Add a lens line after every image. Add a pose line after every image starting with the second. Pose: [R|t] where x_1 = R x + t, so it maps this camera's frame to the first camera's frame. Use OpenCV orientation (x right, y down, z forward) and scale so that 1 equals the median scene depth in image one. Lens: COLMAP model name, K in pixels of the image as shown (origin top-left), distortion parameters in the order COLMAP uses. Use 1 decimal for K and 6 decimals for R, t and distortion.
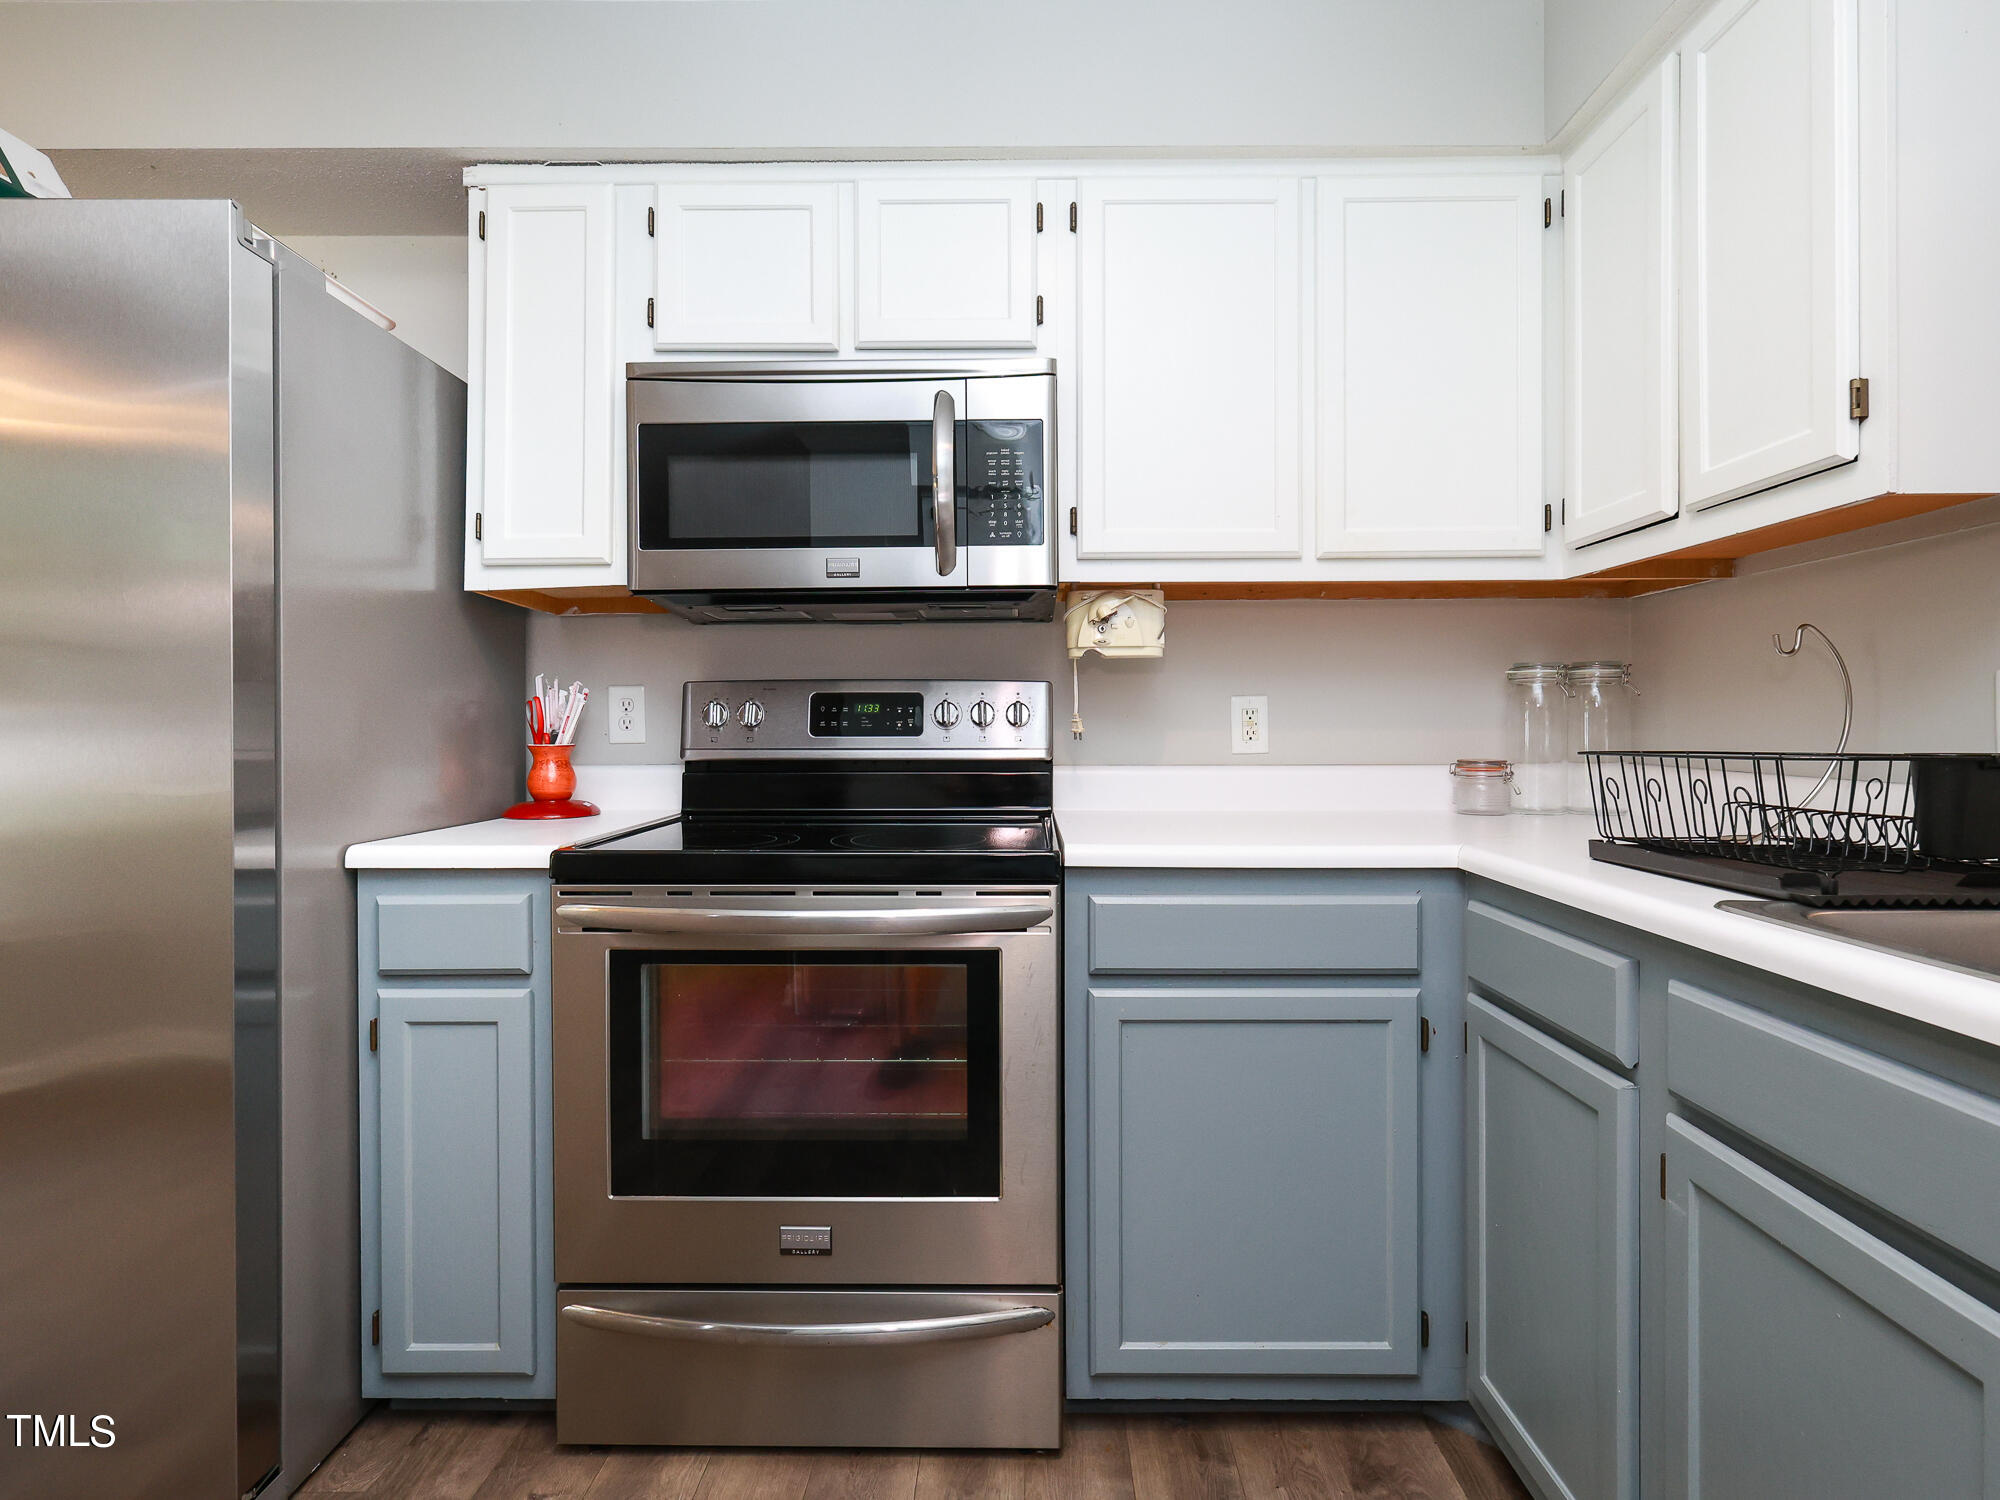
lens RADIAL K [[1009.1, 0, 1037.6], [0, 1009.1, 735.1], [0, 0, 1]] dist [0.001300, 0.000205]
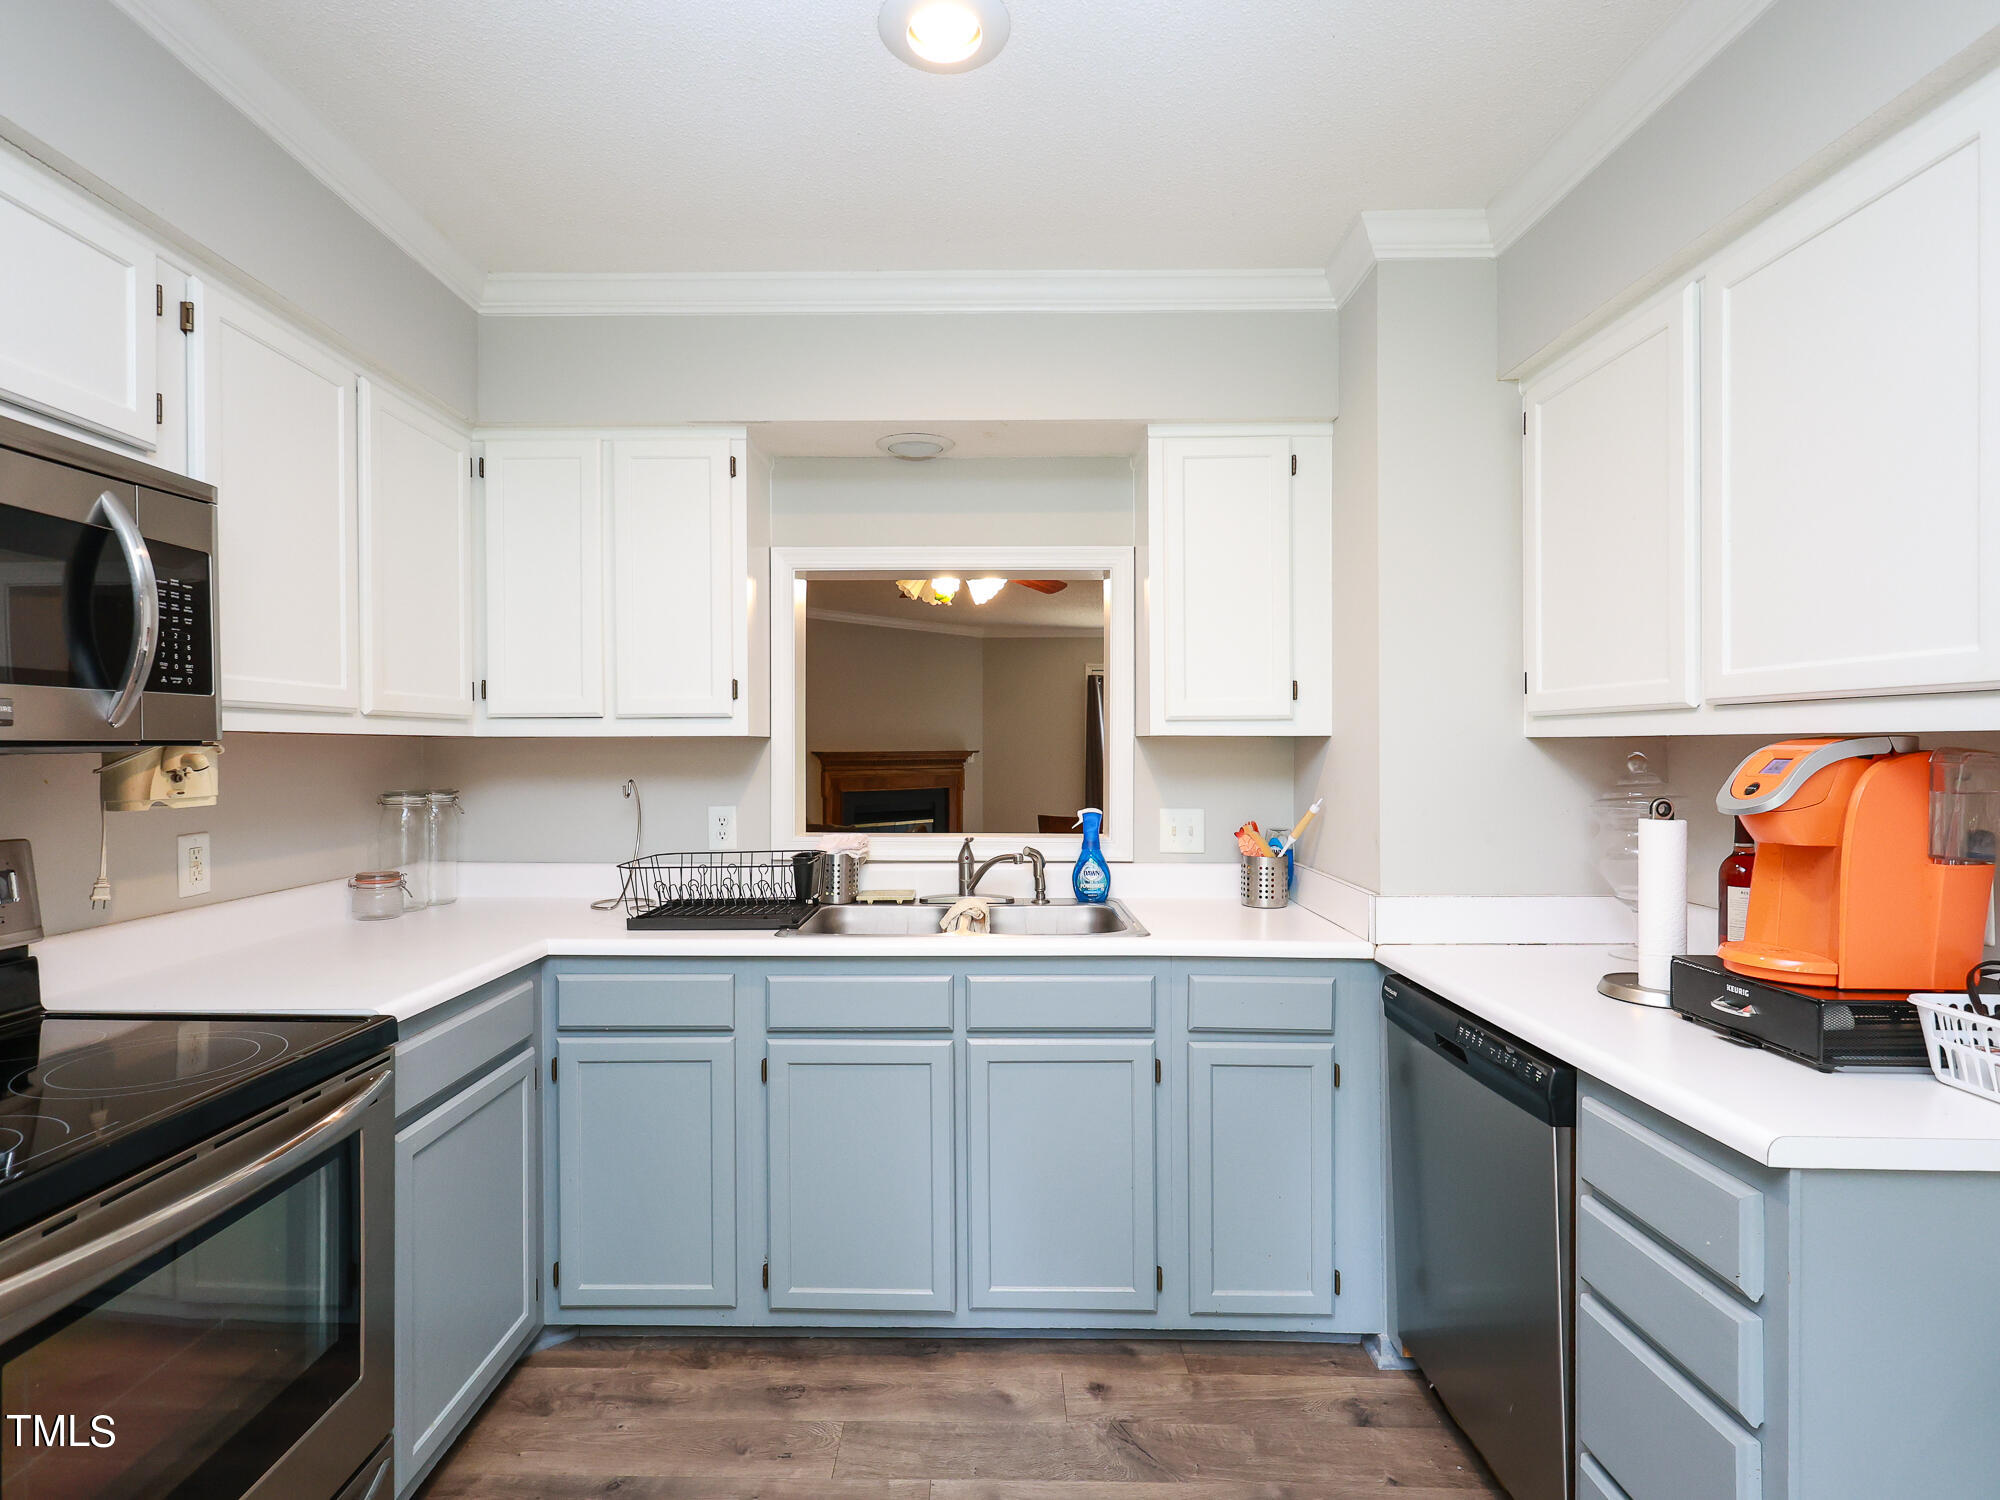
lens RADIAL K [[990.3, 0, 970.2], [0, 990.3, 758.0], [0, 0, 1]] dist [0.002206, -0.000139]
pose [[0.016073, -0.004676, 0.999860, -0.831115], [0.009626, 0.999943, 0.004521, -0.127017], [-0.999824, 0.009552, 0.016117, 0.310916]]
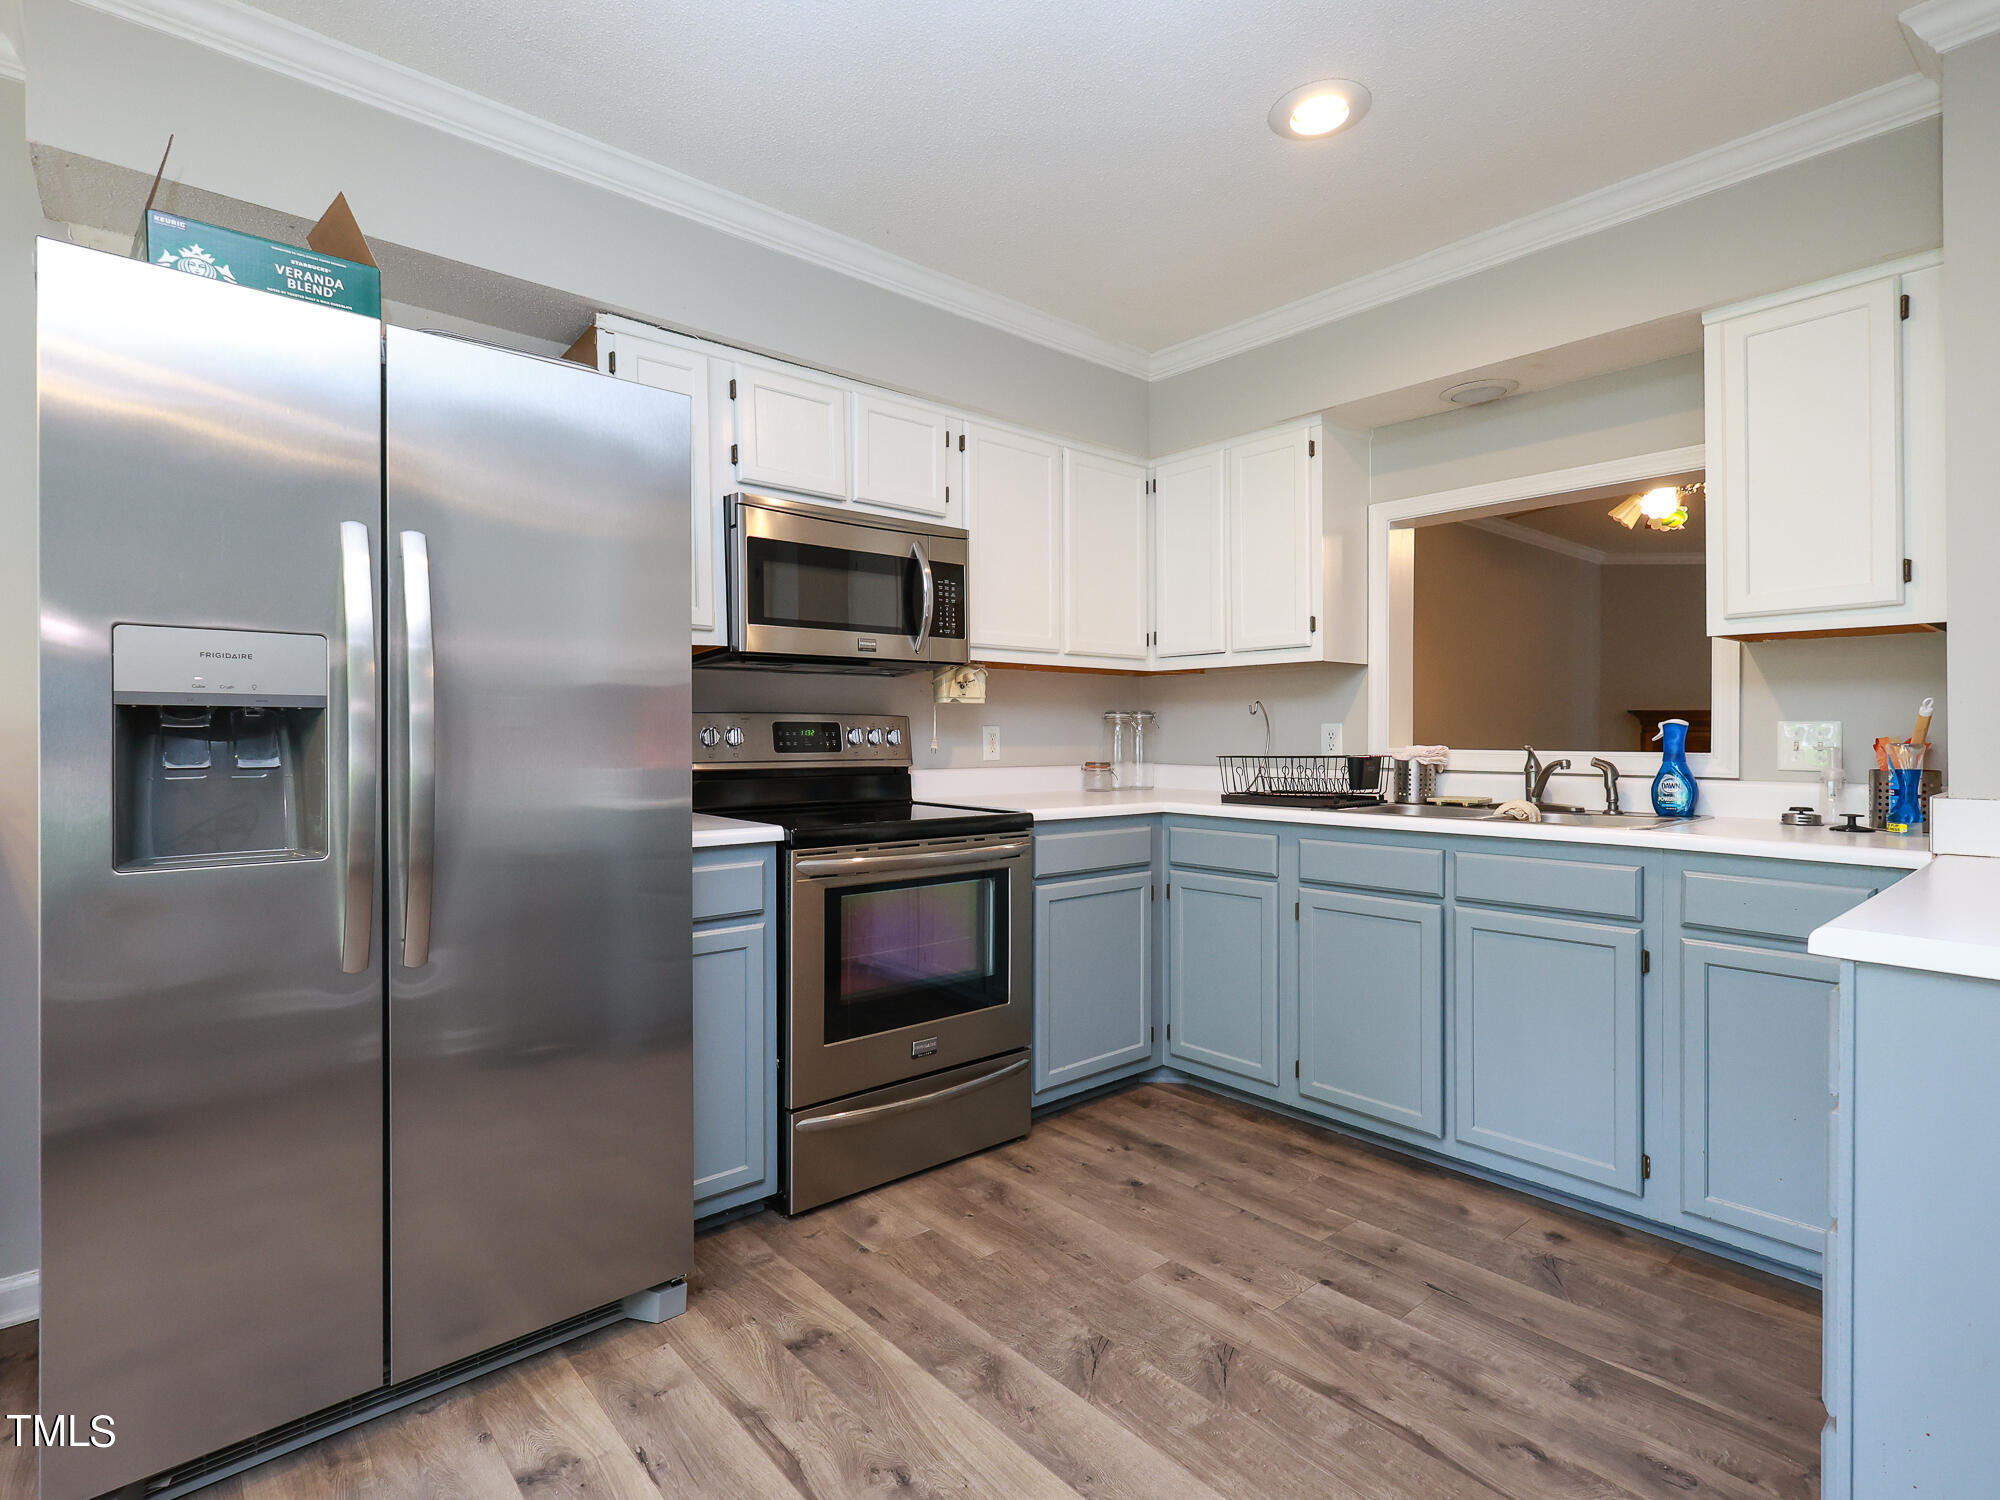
lens RADIAL K [[999.7, 0, 997.5], [0, 999.7, 741.7], [0, 0, 1]] dist [-0.005722, -0.000170]
pose [[0.751247, -0.001645, 0.660019, -1.035171], [0.004642, 0.999985, -0.002791, -0.009980], [-0.660005, 0.005161, 0.751243, -0.293324]]
